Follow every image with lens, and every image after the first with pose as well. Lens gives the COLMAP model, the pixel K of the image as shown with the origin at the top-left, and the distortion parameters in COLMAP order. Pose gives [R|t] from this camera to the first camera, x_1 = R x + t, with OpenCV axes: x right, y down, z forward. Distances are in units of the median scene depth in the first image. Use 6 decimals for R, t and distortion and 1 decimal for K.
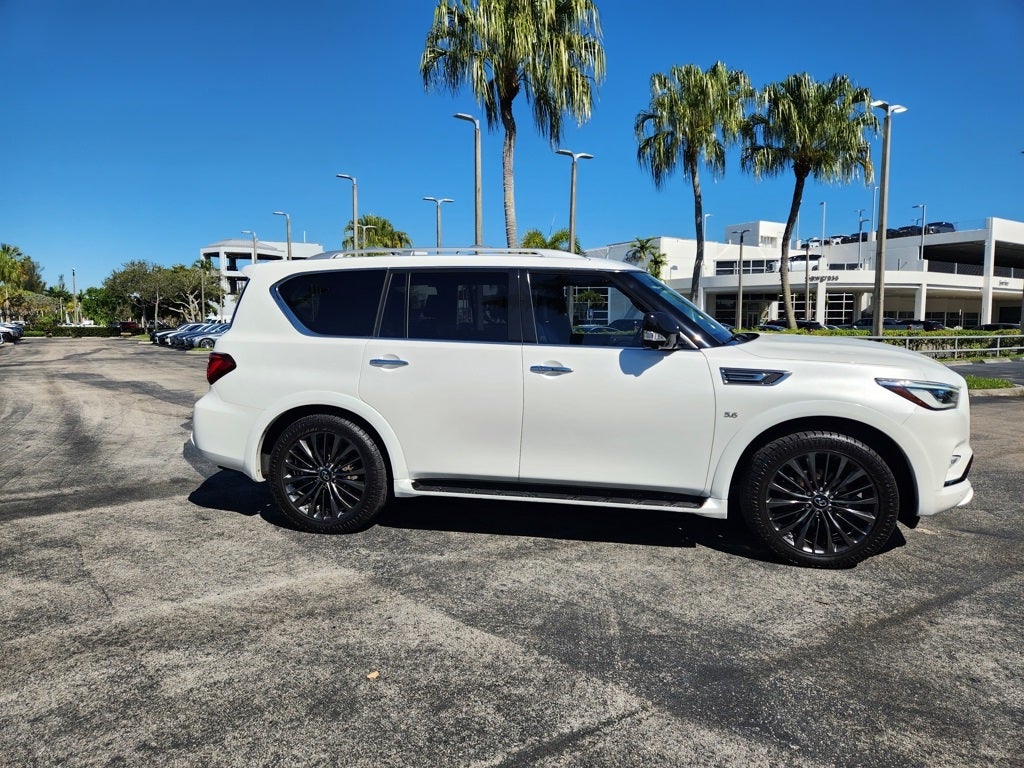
lens RADIAL K [[710.9, 0, 458.4], [0, 710.9, 361.9], [0, 0, 1]] dist [0.089713, -0.061132]
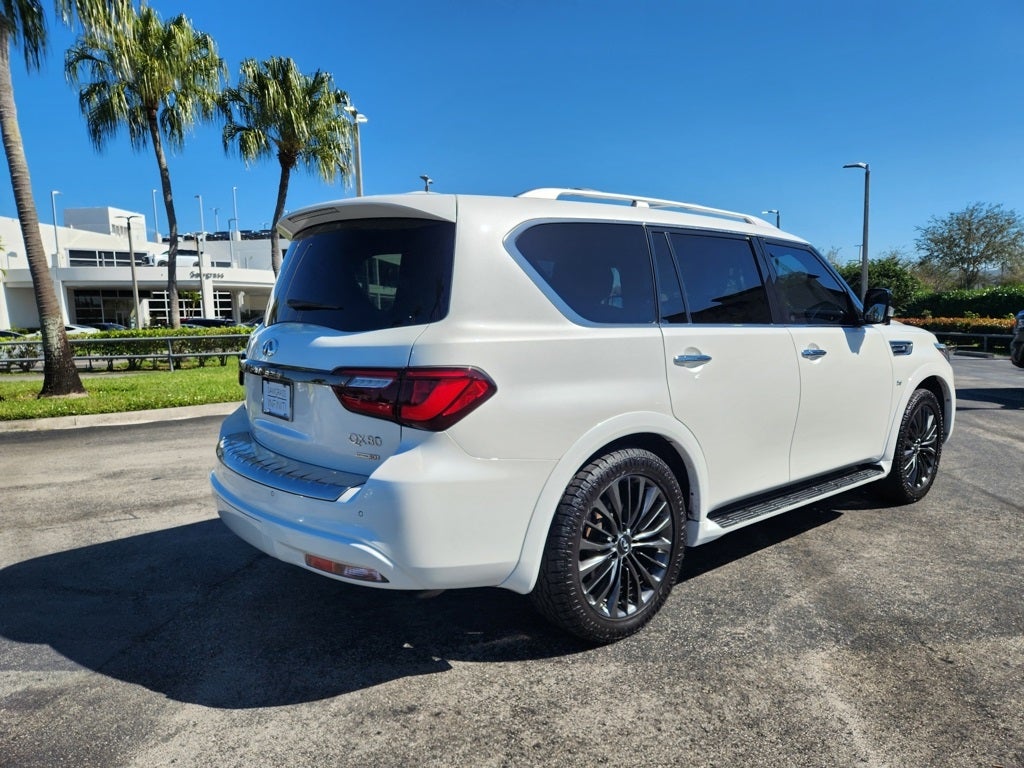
lens RADIAL K [[745.5, 0, 512.0], [0, 745.5, 384.0], [0, 0, 1]] dist [0.080754, -0.077612]
pose [[0.555280, -0.086476, 0.827155, -0.227612], [0.066283, 0.996017, 0.059633, -0.008573], [-0.829018, 0.021713, 0.558801, 0.207412]]
